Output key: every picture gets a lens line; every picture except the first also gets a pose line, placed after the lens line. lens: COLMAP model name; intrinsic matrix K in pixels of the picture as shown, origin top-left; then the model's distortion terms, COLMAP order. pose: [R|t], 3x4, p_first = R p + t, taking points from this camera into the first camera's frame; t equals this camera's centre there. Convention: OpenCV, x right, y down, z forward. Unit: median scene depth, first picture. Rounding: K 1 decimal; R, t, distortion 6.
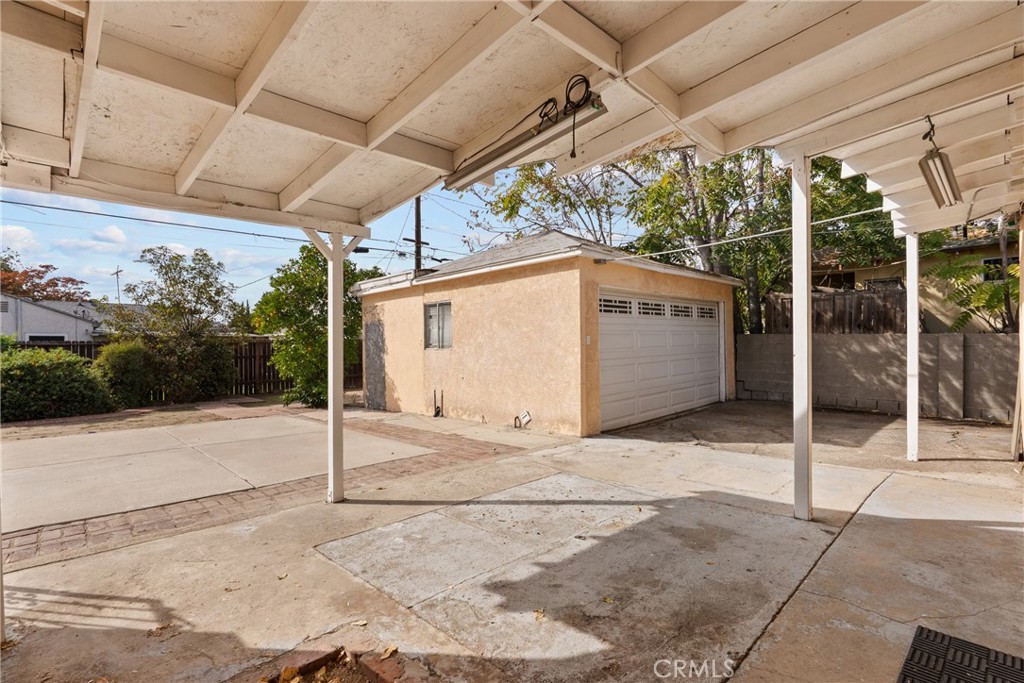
lens RADIAL K [[469.1, 0, 505.2], [0, 469.1, 348.3], [0, 0, 1]] dist [-0.001961, 0.000756]
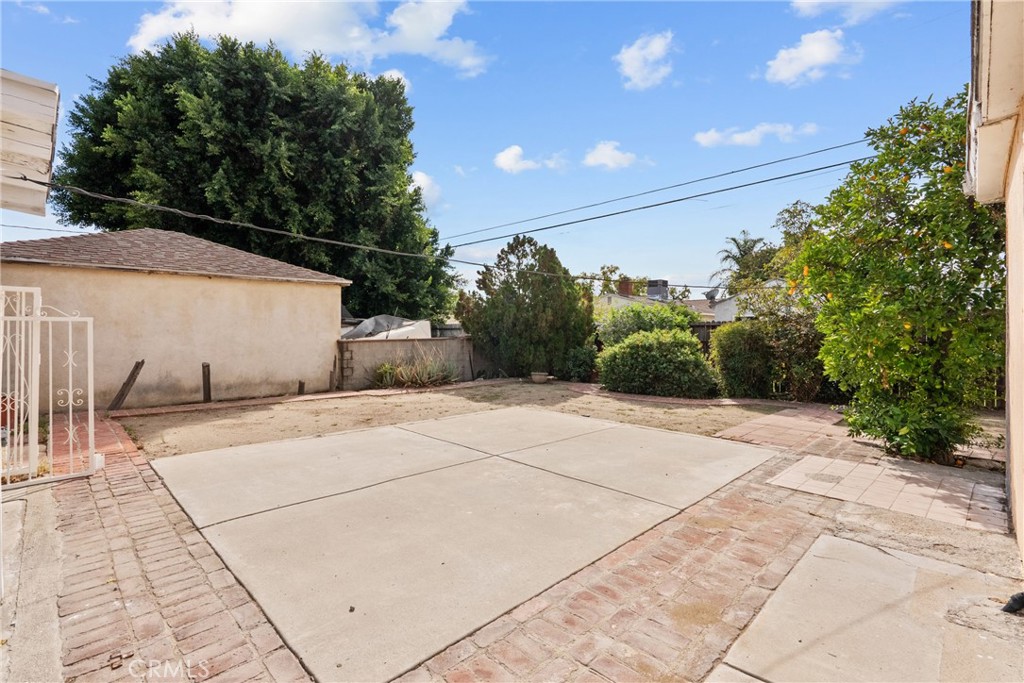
lens RADIAL K [[473.0, 0, 510.1], [0, 473.0, 335.9], [0, 0, 1]] dist [-0.001433, 0.001015]
pose [[0.017429, 0.020668, -0.999634, 0.099267], [0.000631, 0.999786, 0.020683, -0.007925], [0.999848, -0.000991, 0.017412, 0.729903]]
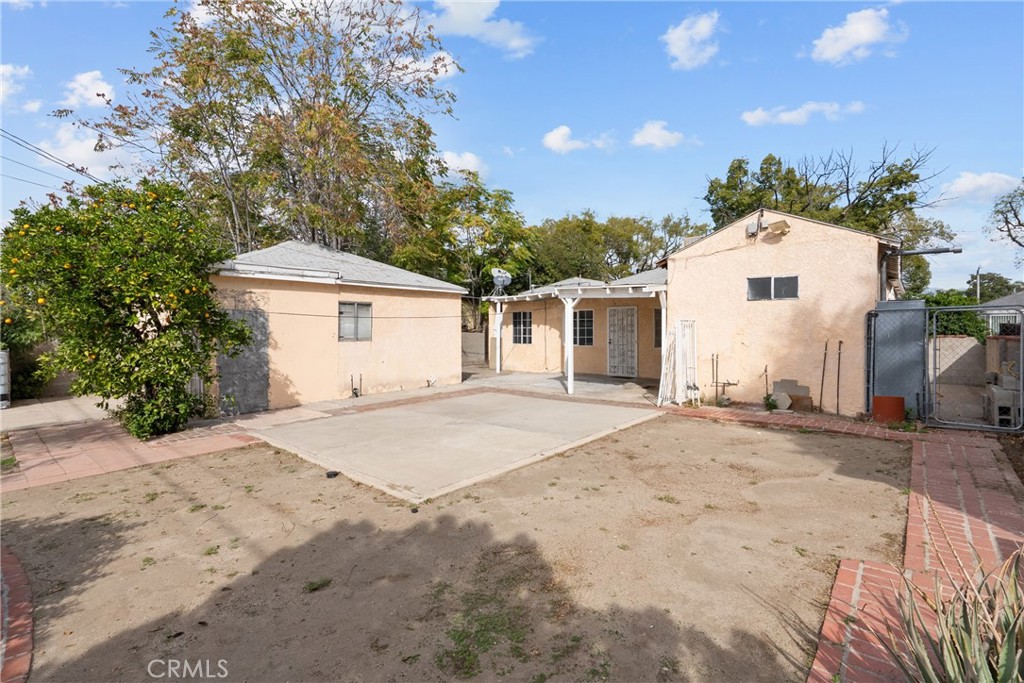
lens RADIAL K [[466.6, 0, 509.0], [0, 466.6, 336.3], [0, 0, 1]] dist [-0.002933, 0.001125]
pose [[-0.086046, 0.000907, 0.996291, -1.386602], [0.006906, 0.999976, -0.000314, -0.007255], [-0.996267, 0.006854, -0.086050, 0.716982]]
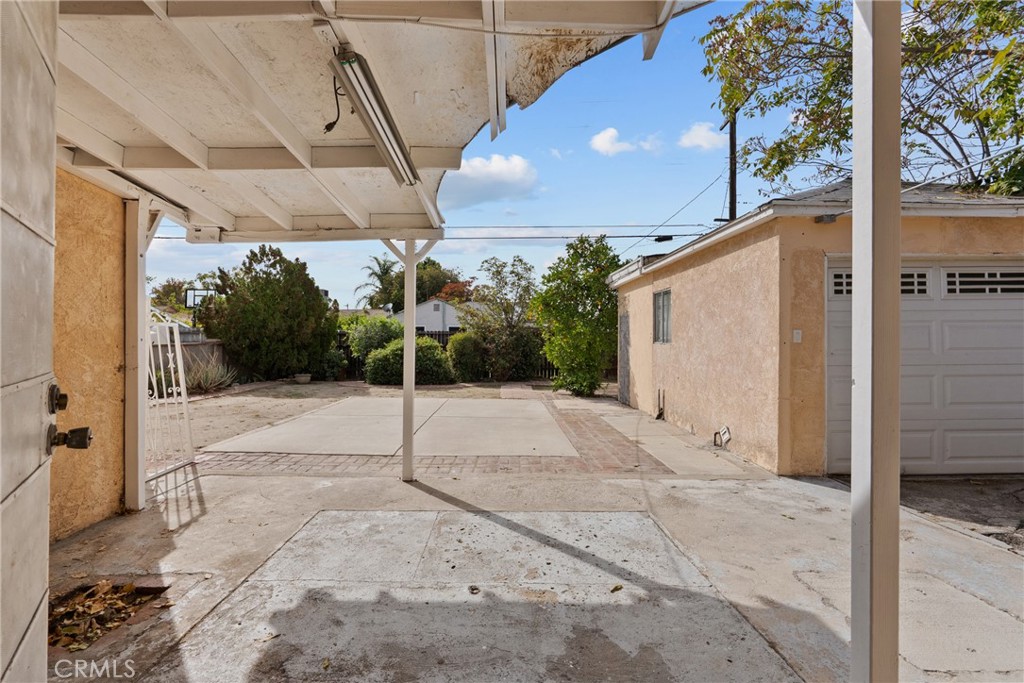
lens RADIAL K [[466.6, 0, 509.0], [0, 466.6, 336.3], [0, 0, 1]] dist [-0.002933, 0.001125]
pose [[0.725895, 0.012656, -0.687689, 0.256570], [-0.014697, 0.999888, 0.002888, -0.009896], [0.687648, 0.008011, 0.726000, 0.159995]]
